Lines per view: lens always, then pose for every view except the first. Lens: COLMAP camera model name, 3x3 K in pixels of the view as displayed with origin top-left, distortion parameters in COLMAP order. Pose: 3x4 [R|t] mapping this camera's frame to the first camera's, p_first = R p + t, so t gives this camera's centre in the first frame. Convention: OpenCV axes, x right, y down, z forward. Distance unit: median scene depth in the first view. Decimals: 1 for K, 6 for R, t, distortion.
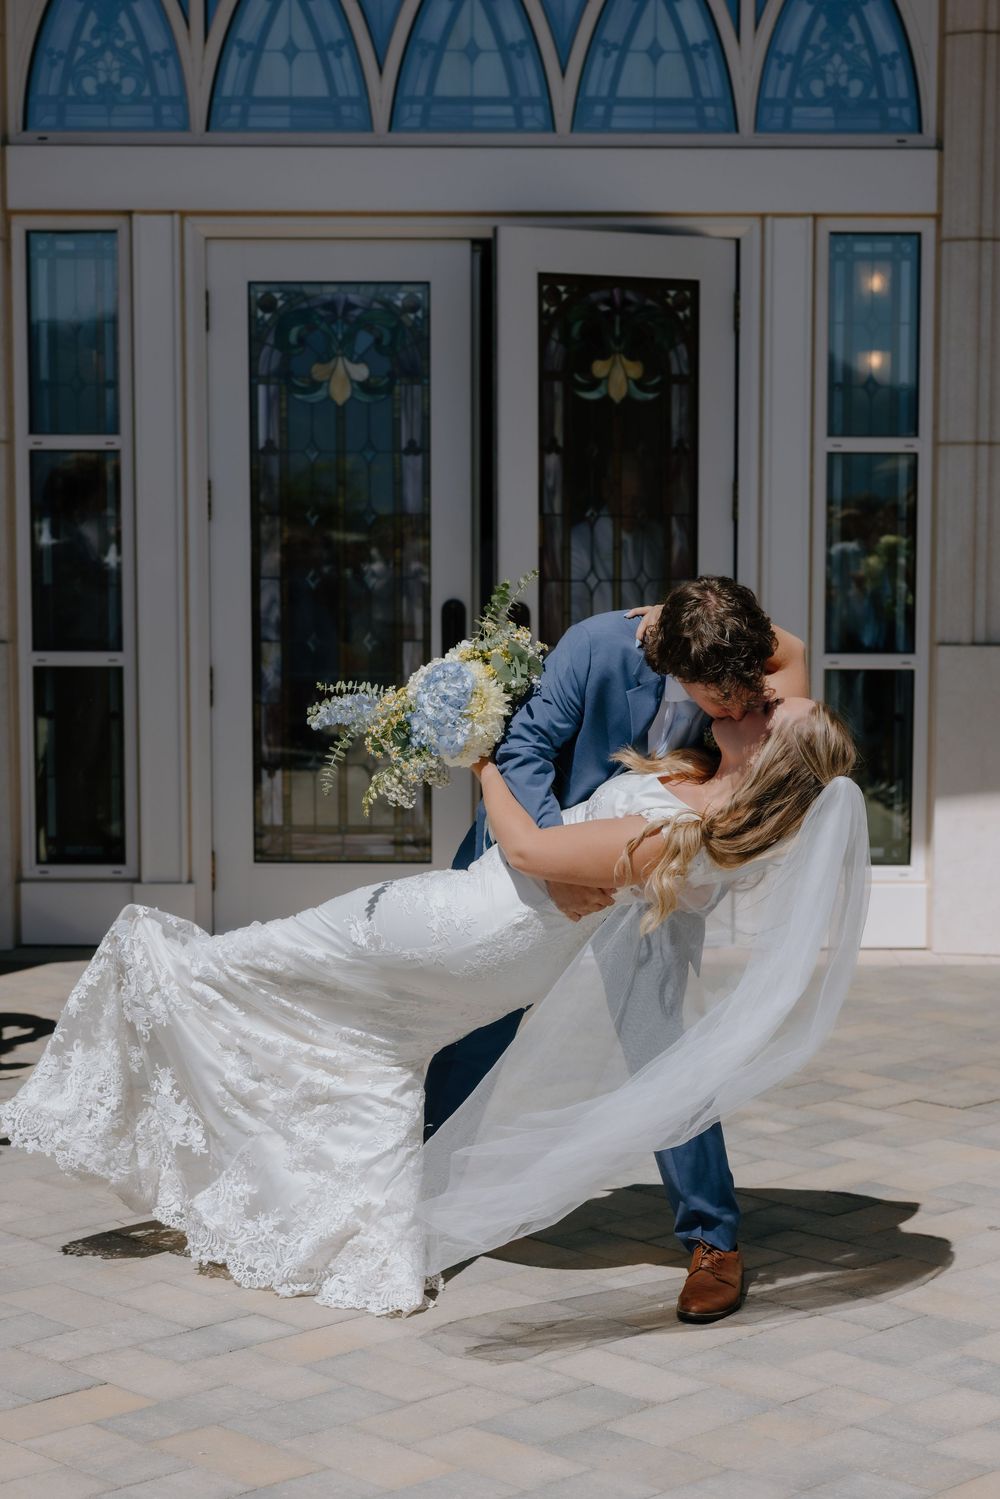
lens RADIAL K [[2653.3, 0, 529.8], [0, 2653.3, 815.0], [0, 0, 1]] dist [0.032566, 0.000000]
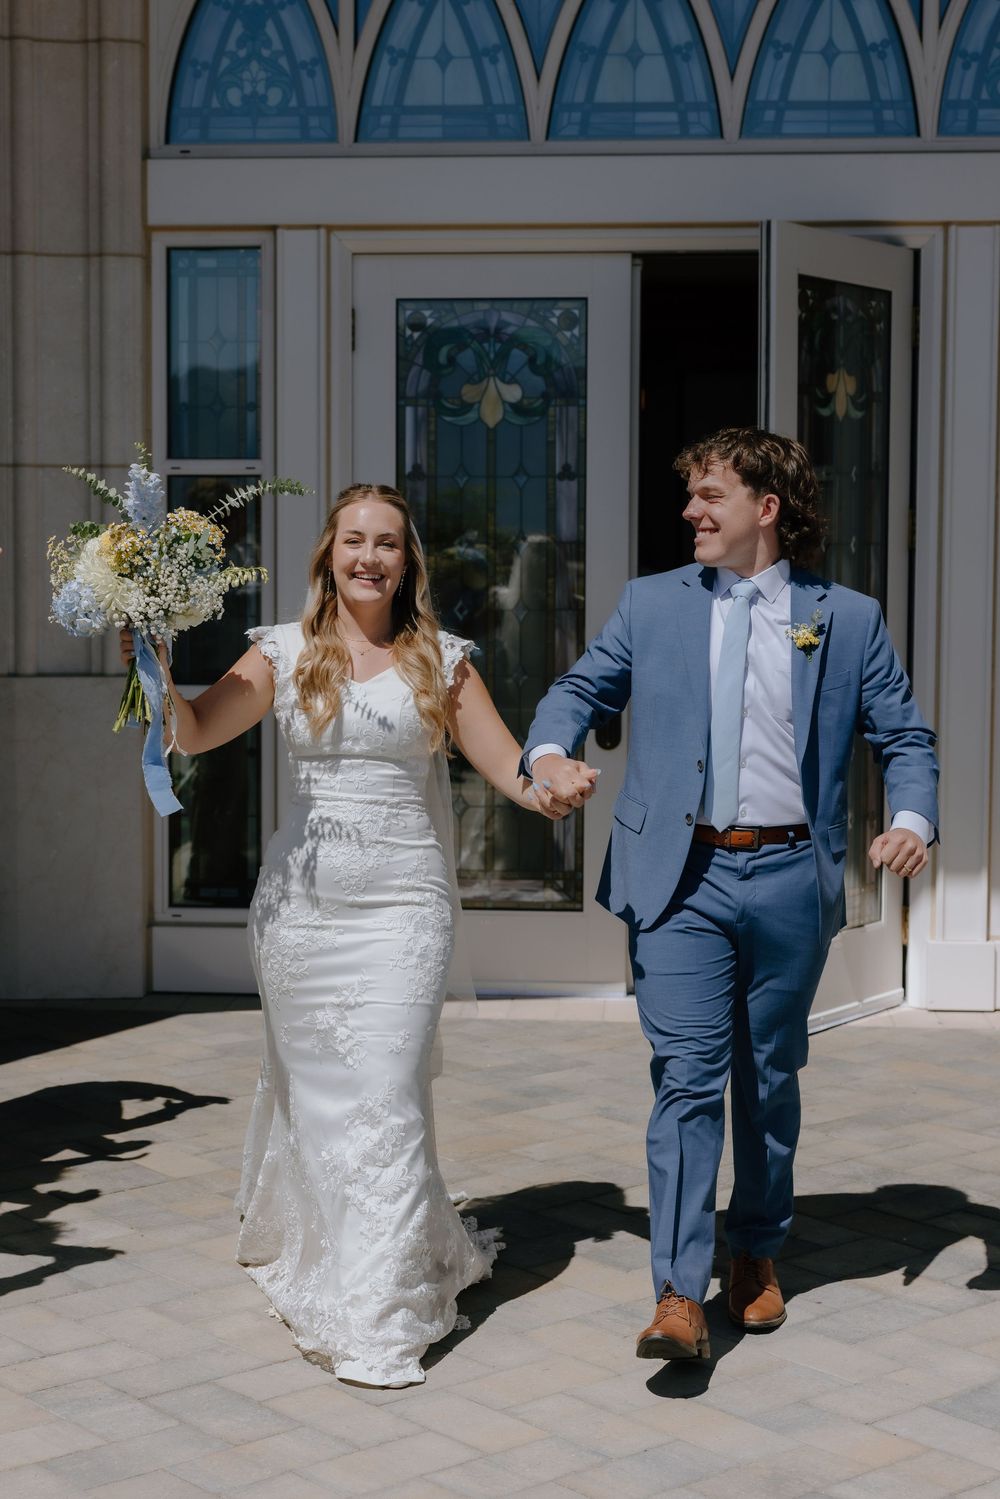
lens RADIAL K [[2191.9, 0, 448.3], [0, 2191.9, 721.5], [0, 0, 1]] dist [0.021859, 0.000000]
pose [[0.997463, 0.006349, -0.070896, -0.030851], [-0.008848, 0.999349, -0.034979, -0.022134], [0.070628, 0.035518, 0.996870, 0.223864]]
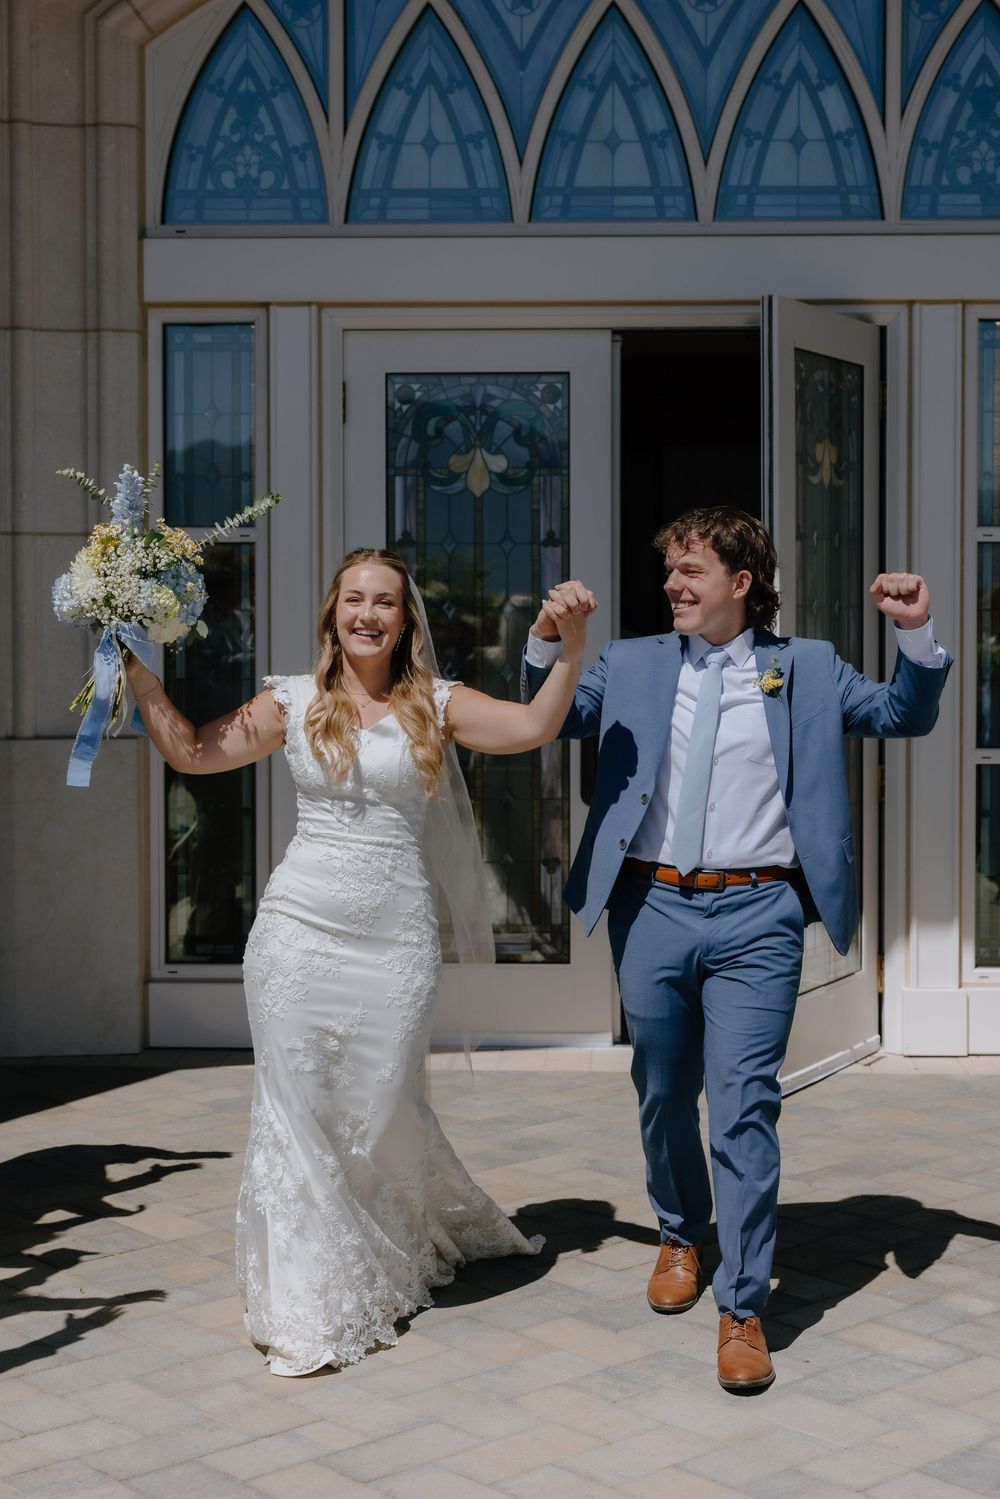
lens RADIAL K [[1955.0, 0, 519.8], [0, 1955.0, 678.6], [0, 0, 1]] dist [0.029018, 0.000000]
pose [[0.999488, -0.001738, -0.031944, -0.033250], [-0.000688, 0.997123, -0.075799, -0.032467], [0.031984, 0.075782, 0.996611, 0.286151]]
